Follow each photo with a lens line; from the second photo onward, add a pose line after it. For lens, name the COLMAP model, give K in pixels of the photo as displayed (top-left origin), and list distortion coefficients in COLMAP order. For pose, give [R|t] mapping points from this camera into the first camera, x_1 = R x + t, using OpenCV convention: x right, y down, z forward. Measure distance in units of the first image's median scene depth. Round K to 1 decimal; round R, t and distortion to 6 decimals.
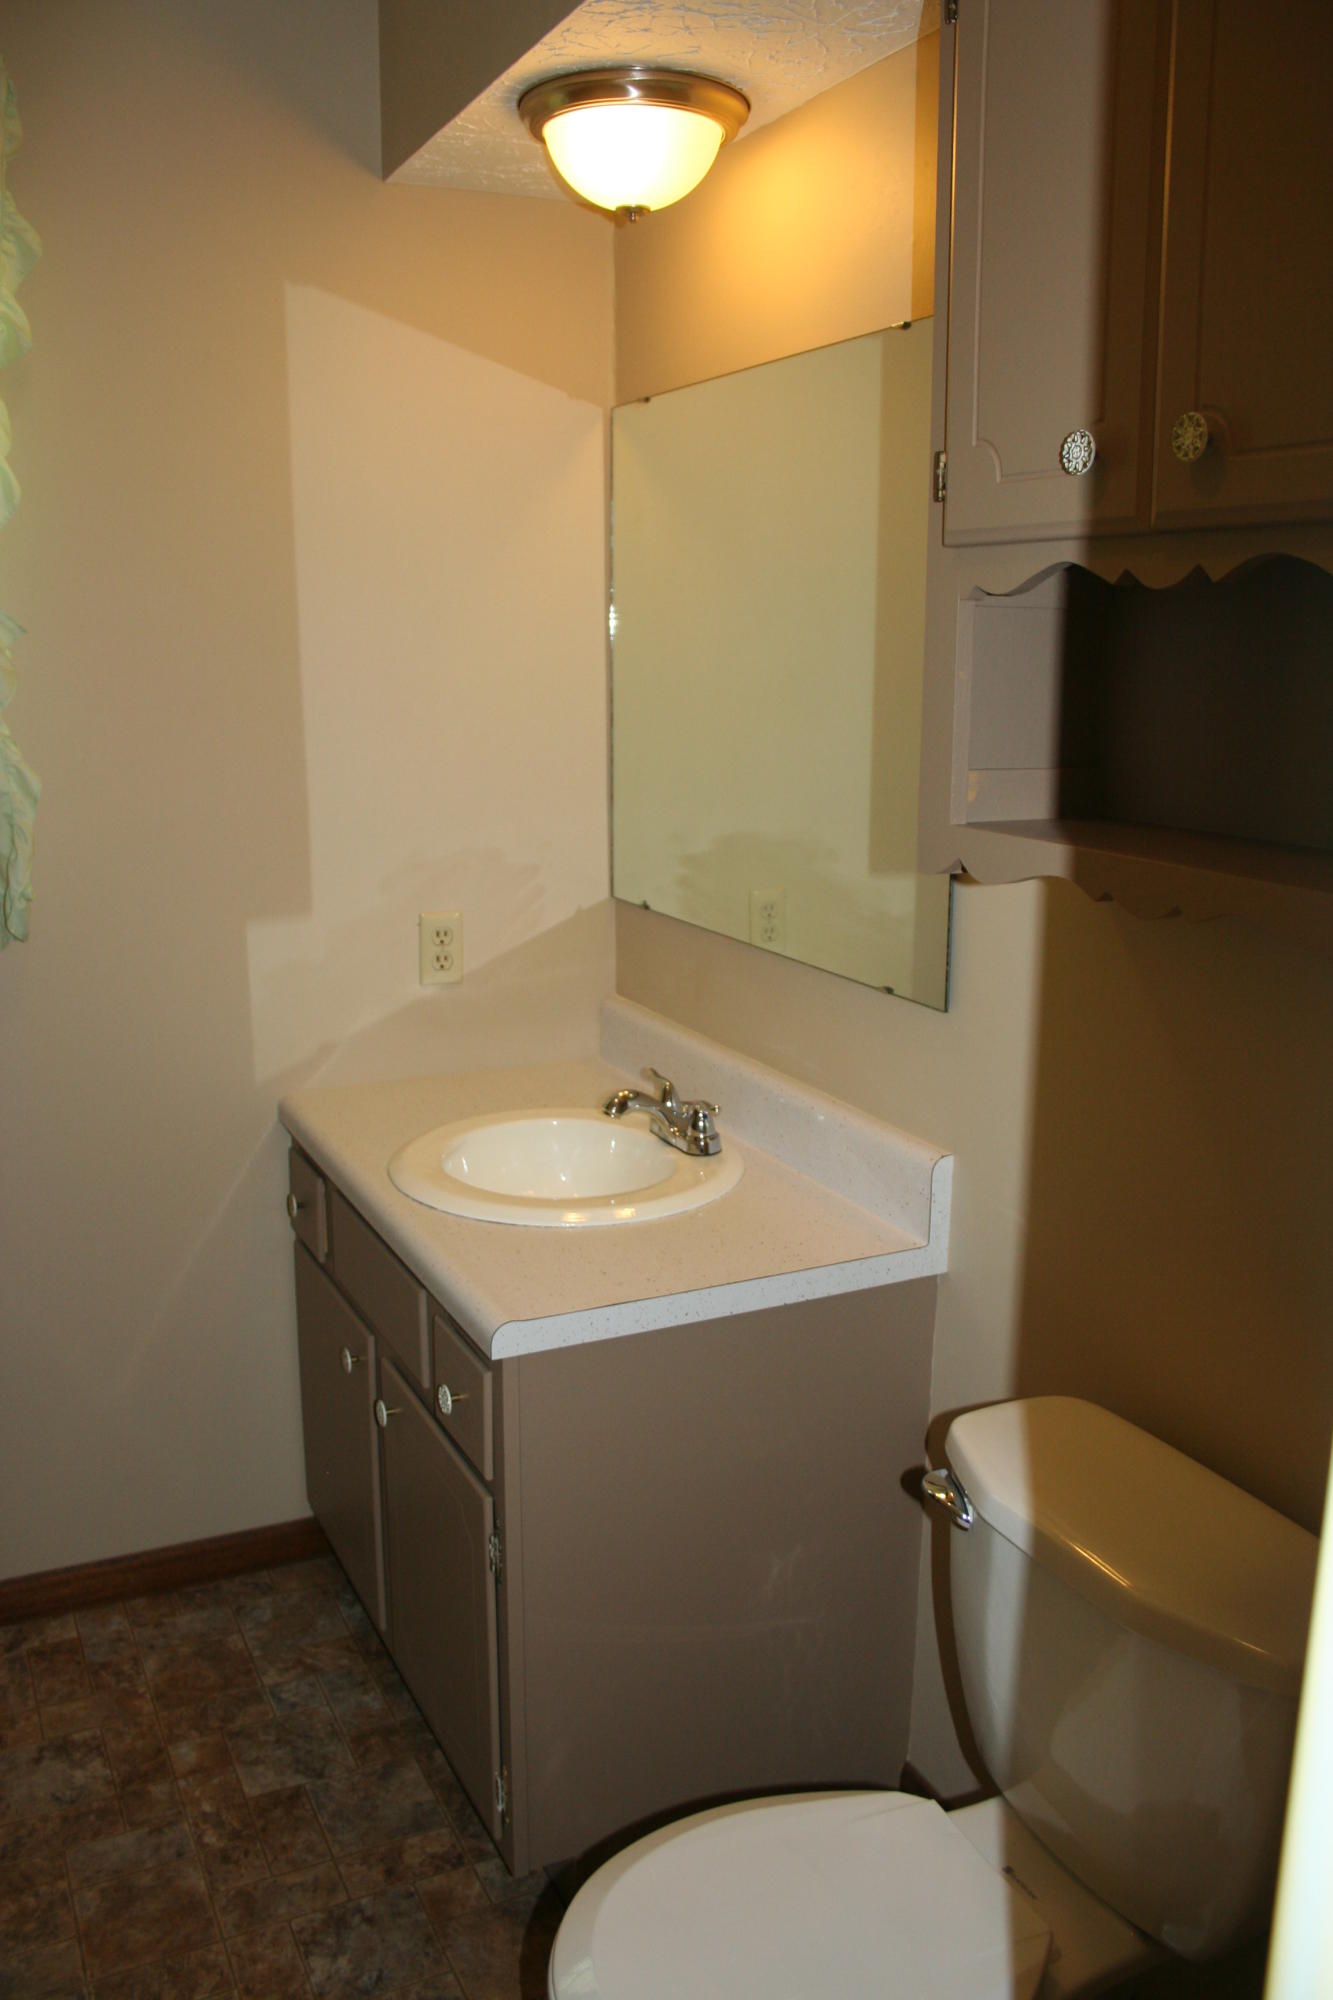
lens RADIAL K [[1659.9, 0, 666.5], [0, 1659.9, 1000.0], [0, 0, 1]] dist [-0.160464, 0.138609]
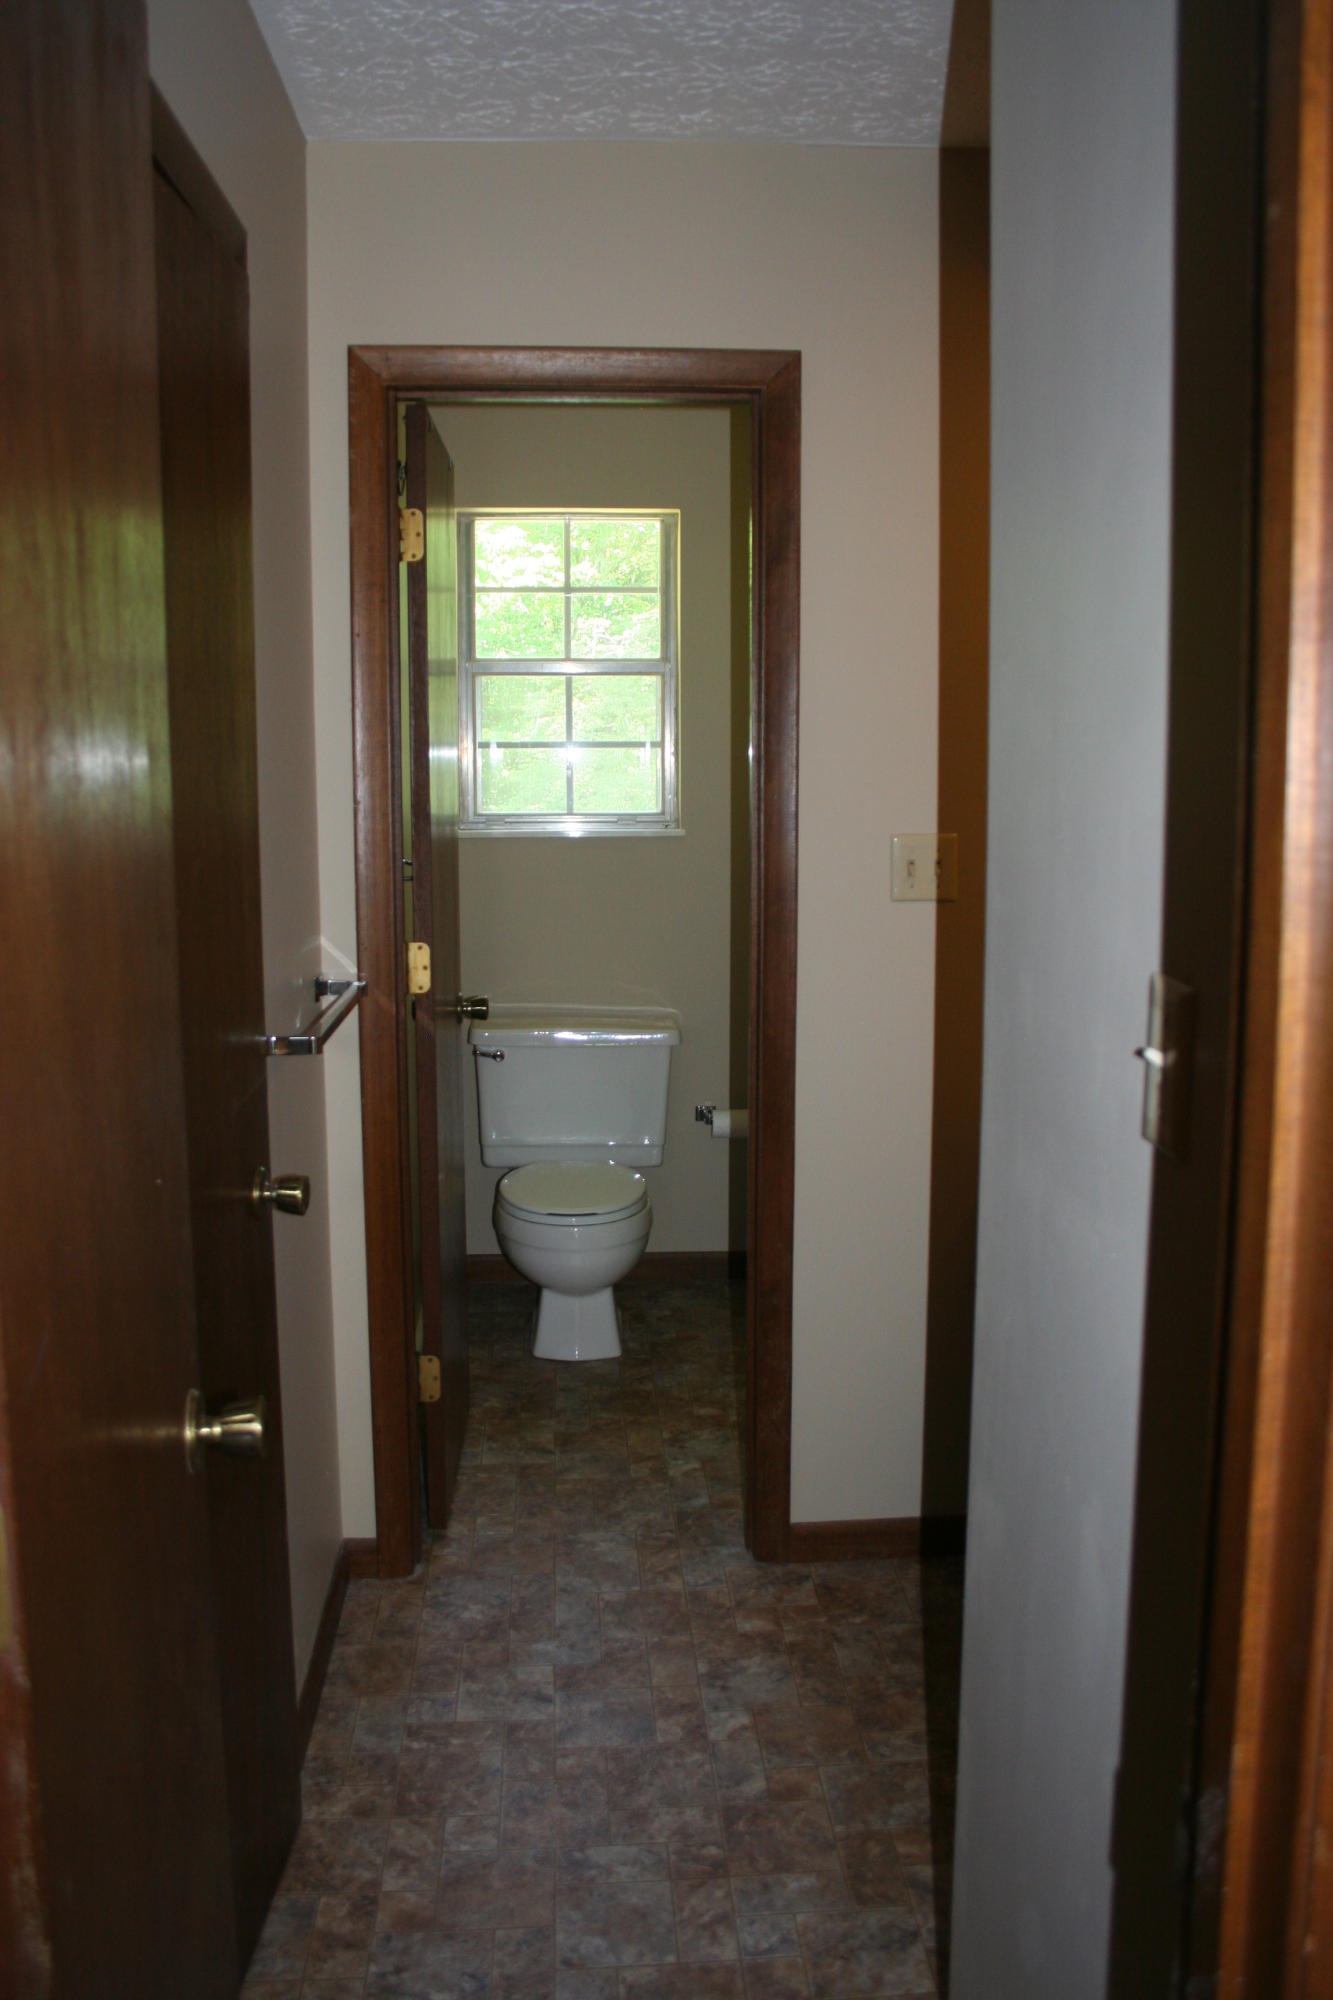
lens RADIAL K [[1659.9, 0, 666.5], [0, 1659.9, 1000.0], [0, 0, 1]] dist [-0.160464, 0.138609]
pose [[0.344360, -0.133102, 0.929355, -1.296386], [0.198696, 0.977808, 0.066418, -0.092537], [-0.917571, 0.161787, 0.363165, 0.472173]]
